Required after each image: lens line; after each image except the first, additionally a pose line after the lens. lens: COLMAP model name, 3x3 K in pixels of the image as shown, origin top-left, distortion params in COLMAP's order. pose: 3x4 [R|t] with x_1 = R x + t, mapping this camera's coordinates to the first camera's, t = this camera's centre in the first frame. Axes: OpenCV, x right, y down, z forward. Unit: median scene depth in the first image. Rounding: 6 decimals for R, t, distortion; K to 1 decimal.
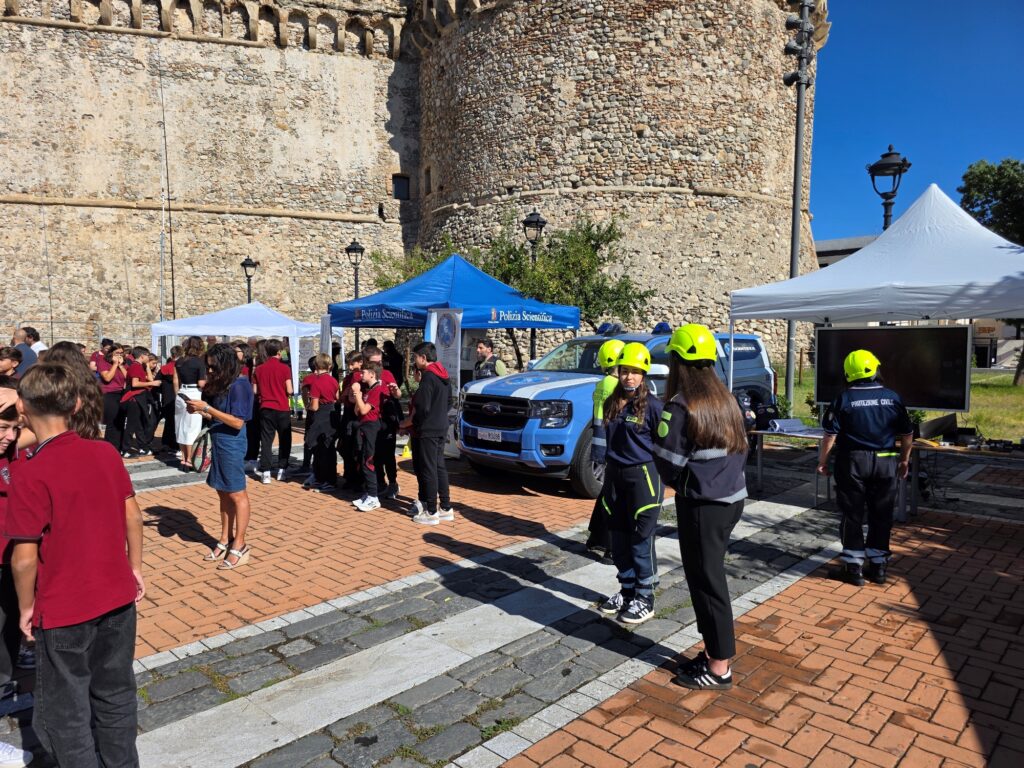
lens RADIAL K [[695.7, 0, 510.9], [0, 695.7, 394.8], [0, 0, 1]] dist [0.058013, -0.053665]
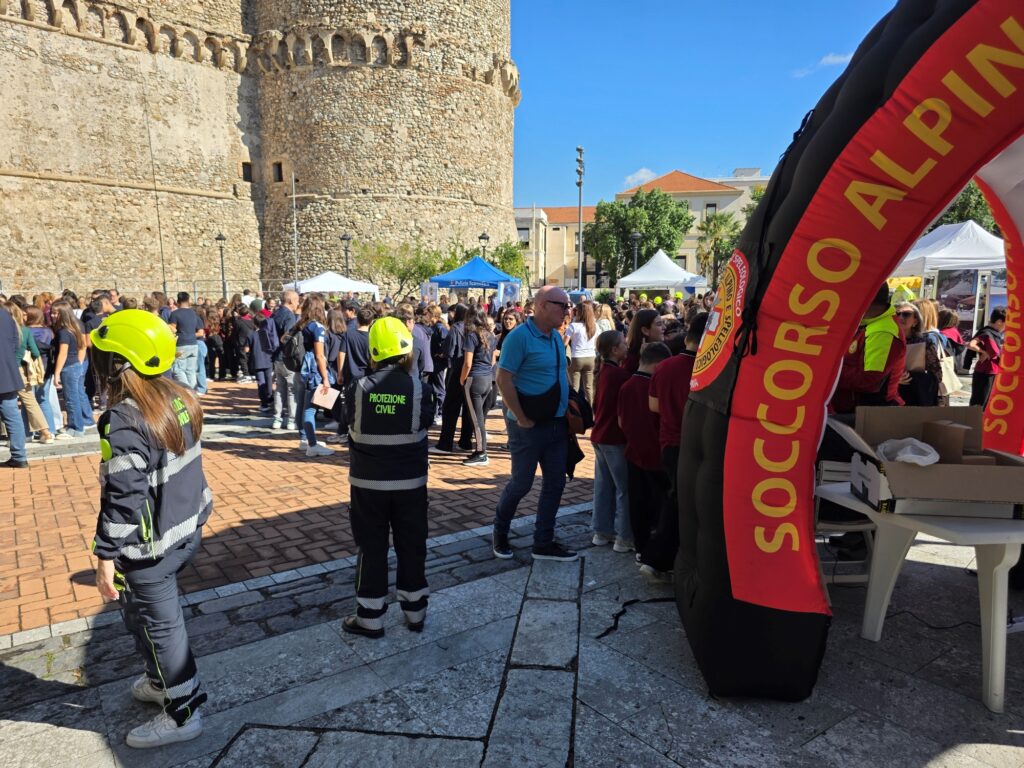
lens RADIAL K [[695.7, 0, 510.9], [0, 695.7, 394.8], [0, 0, 1]] dist [0.058013, -0.053665]
pose [[0.827980, -0.089695, 0.553538, -0.568007], [0.046265, 0.994686, 0.091976, 0.020469], [-0.558846, -0.050545, 0.827729, -0.424274]]
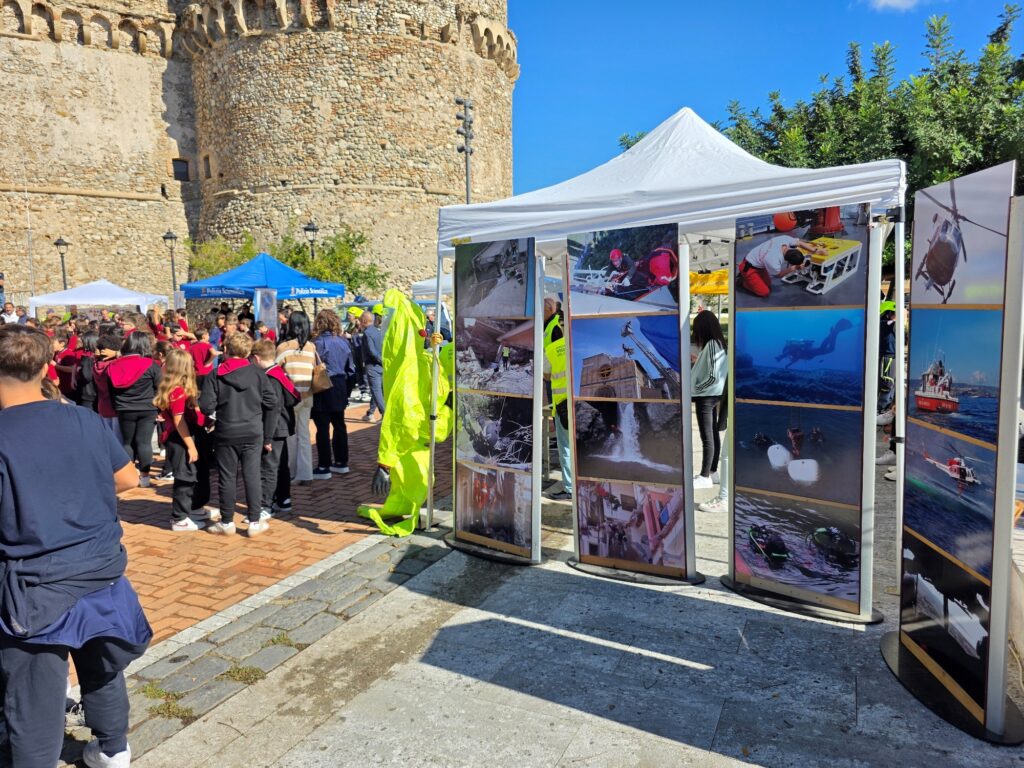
lens RADIAL K [[696.4, 0, 519.2], [0, 696.4, 396.8], [0, 0, 1]] dist [0.034342, -0.029958]
pose [[0.945112, -0.064115, 0.320394, -0.026738], [0.042507, 0.996352, 0.073993, 0.016712], [-0.323969, -0.056312, 0.944390, -0.331697]]
